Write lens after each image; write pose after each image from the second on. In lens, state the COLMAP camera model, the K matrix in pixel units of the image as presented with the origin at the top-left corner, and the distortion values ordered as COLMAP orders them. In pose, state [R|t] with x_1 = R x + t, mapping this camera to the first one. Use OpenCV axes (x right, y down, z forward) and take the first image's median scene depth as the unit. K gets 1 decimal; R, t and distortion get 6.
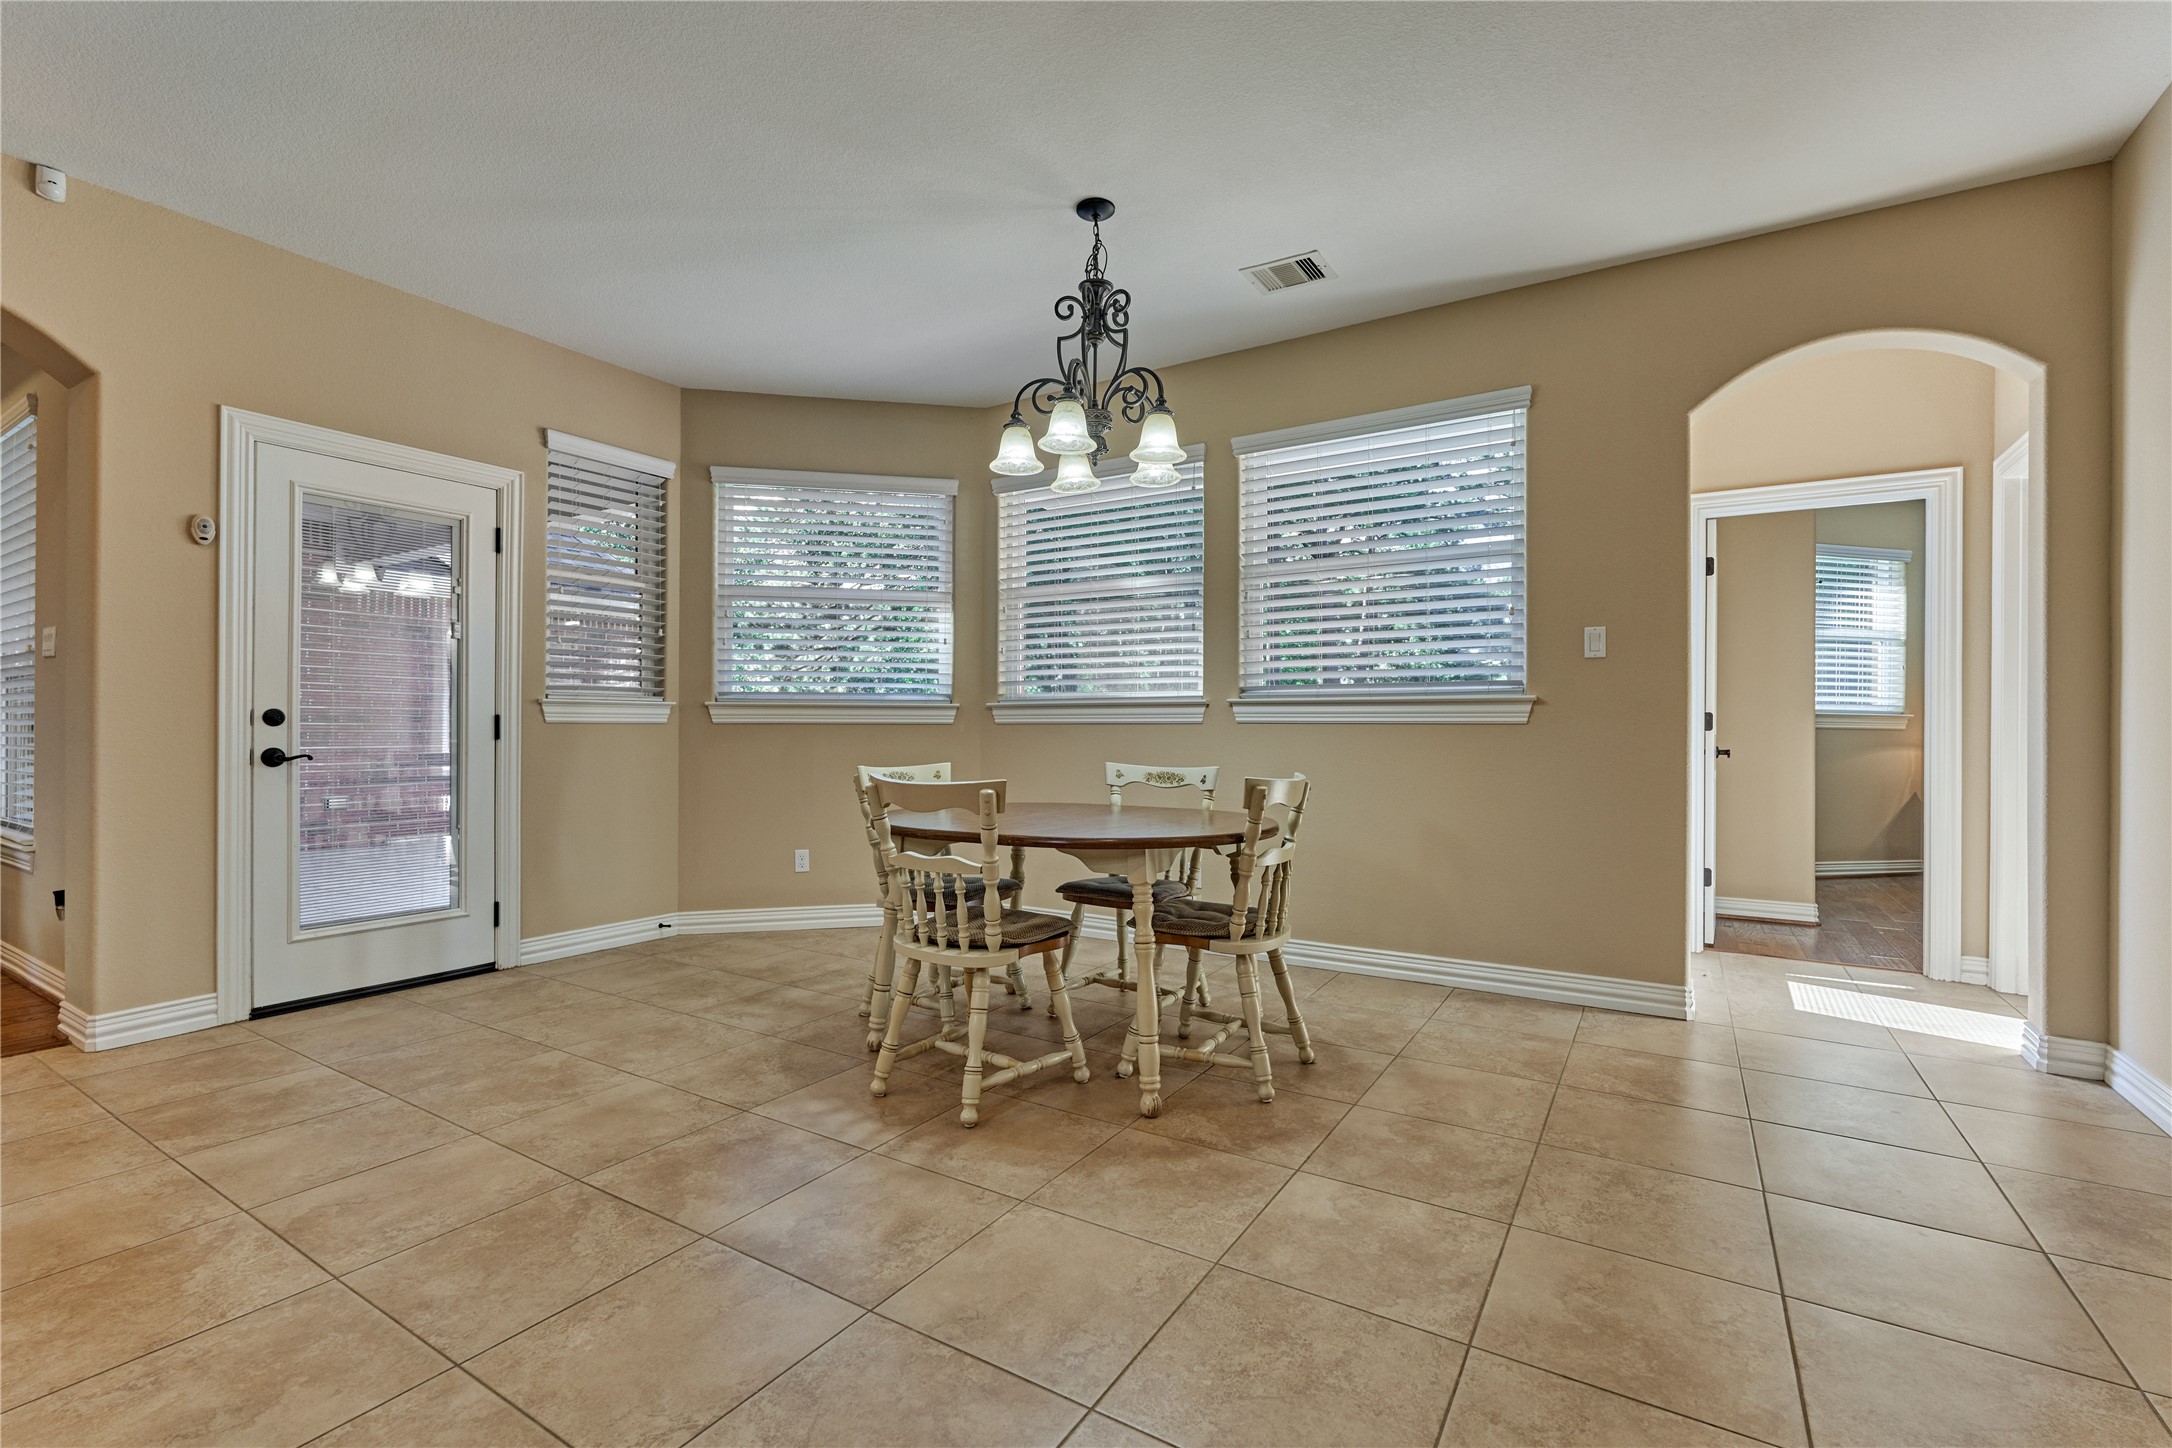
lens RADIAL K [[949.3, 0, 1085.0], [0, 949.3, 728.4], [0, 0, 1]] dist [-0.002752, -0.000074]
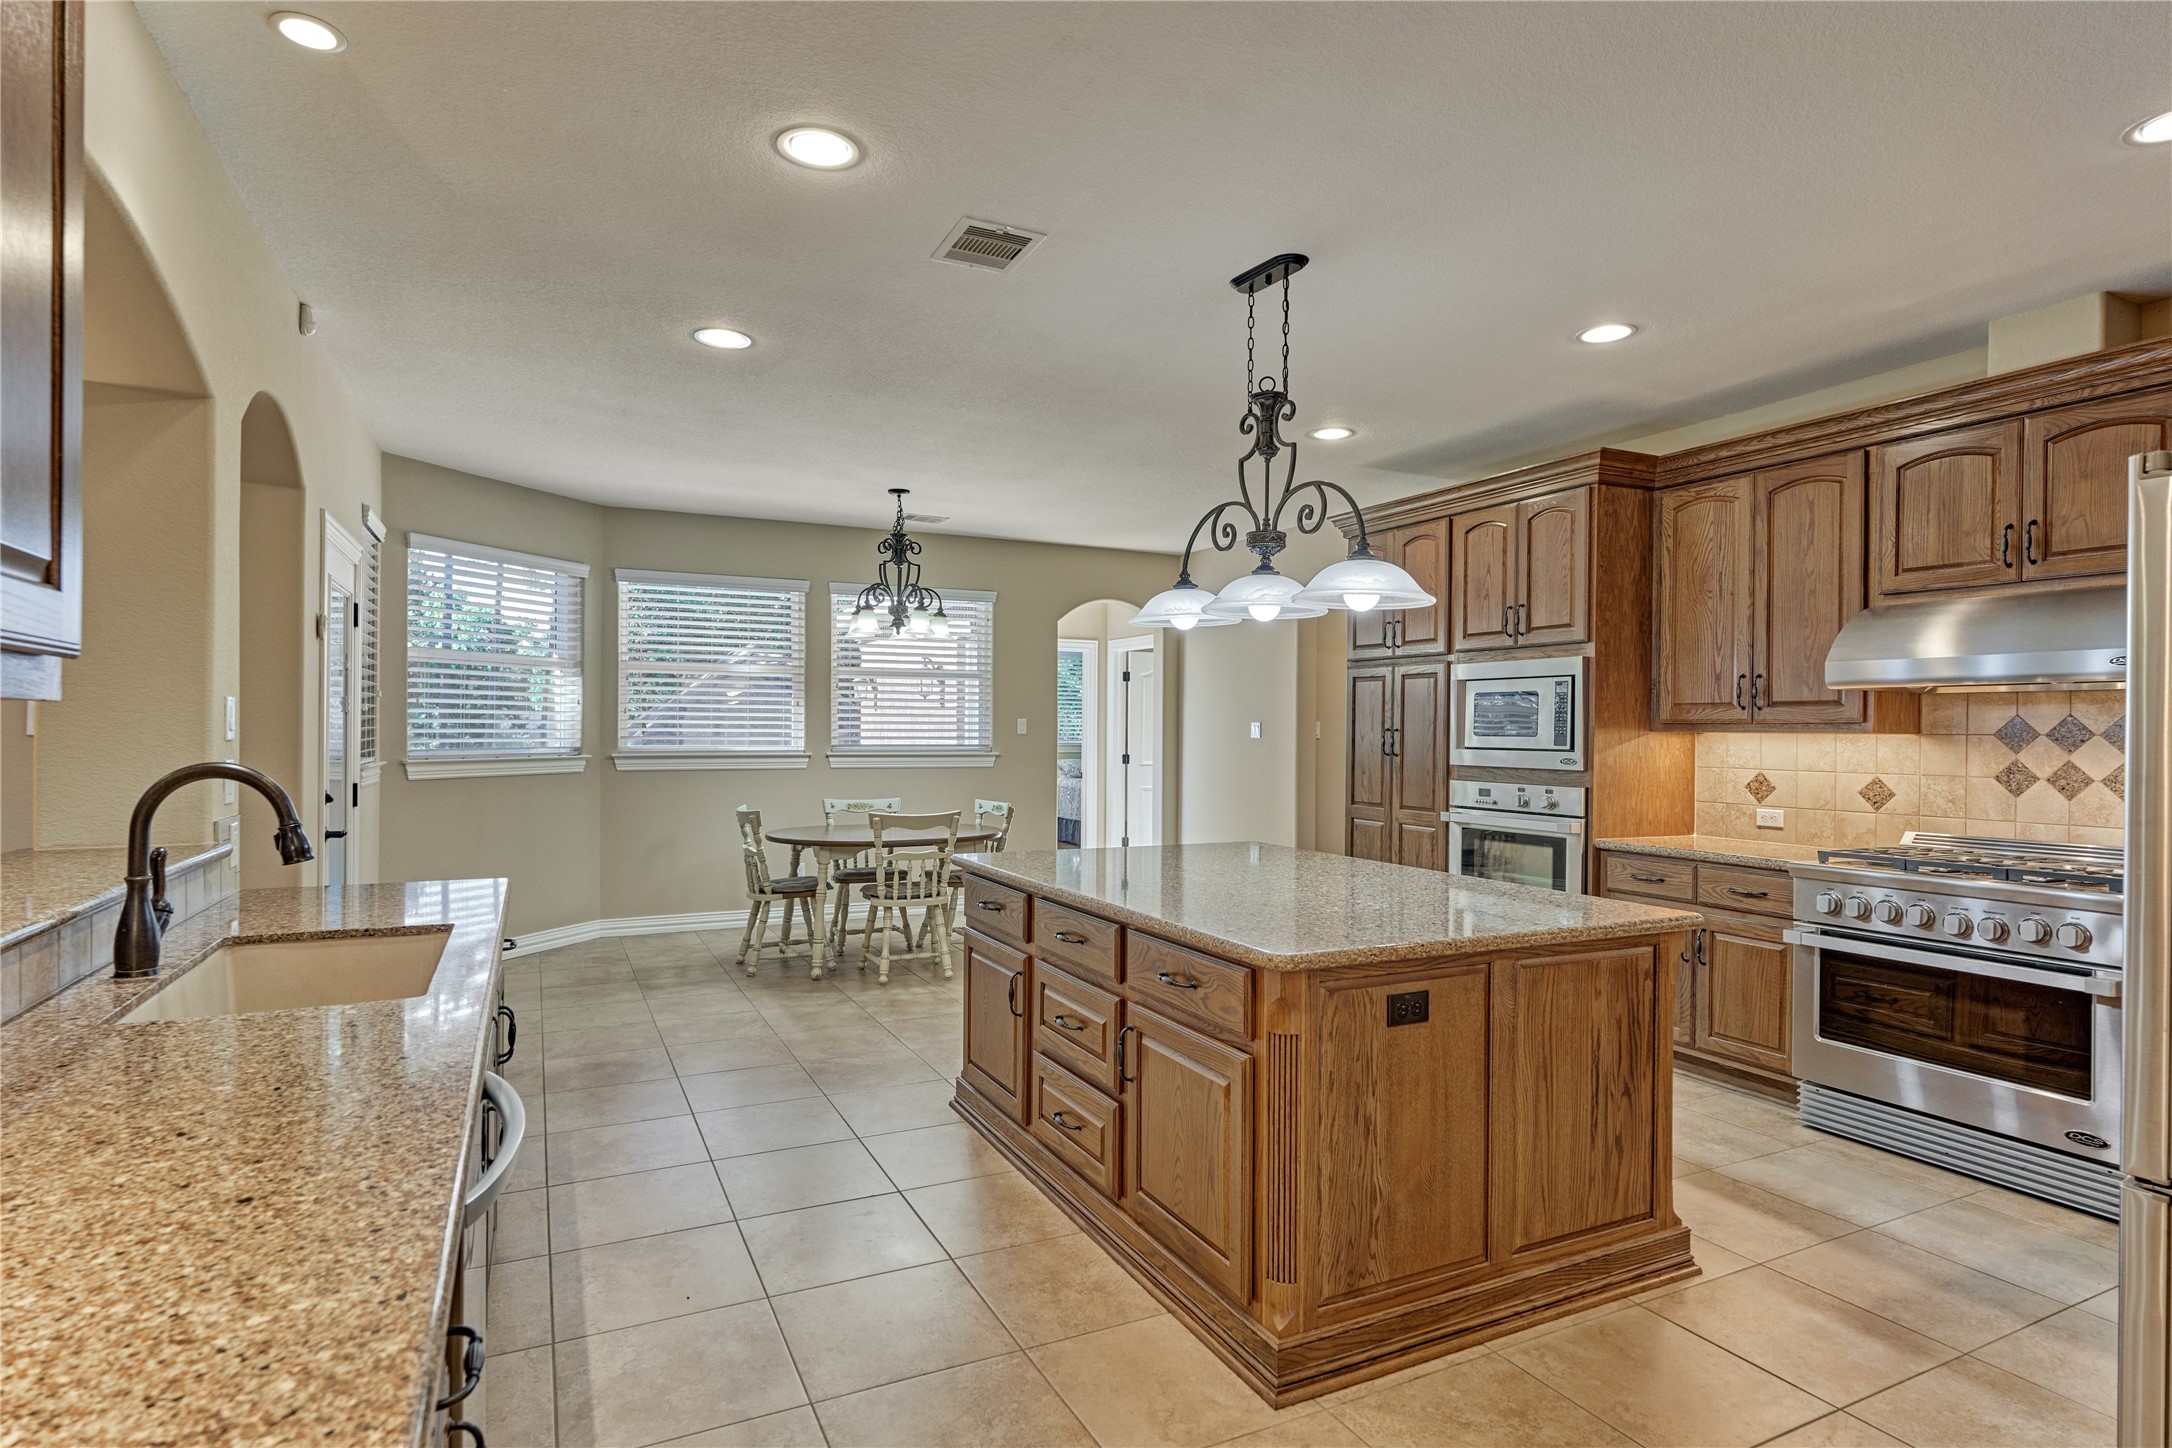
lens RADIAL K [[1122.2, 0, 1085.5], [0, 1122.2, 729.0], [0, 0, 1]] dist [0.000321, 0.000017]
pose [[0.527206, -0.002242, 0.849734, -1.505204], [-0.002507, 0.999988, 0.004194, -0.100504], [-0.849734, -0.004342, 0.527194, -0.403228]]
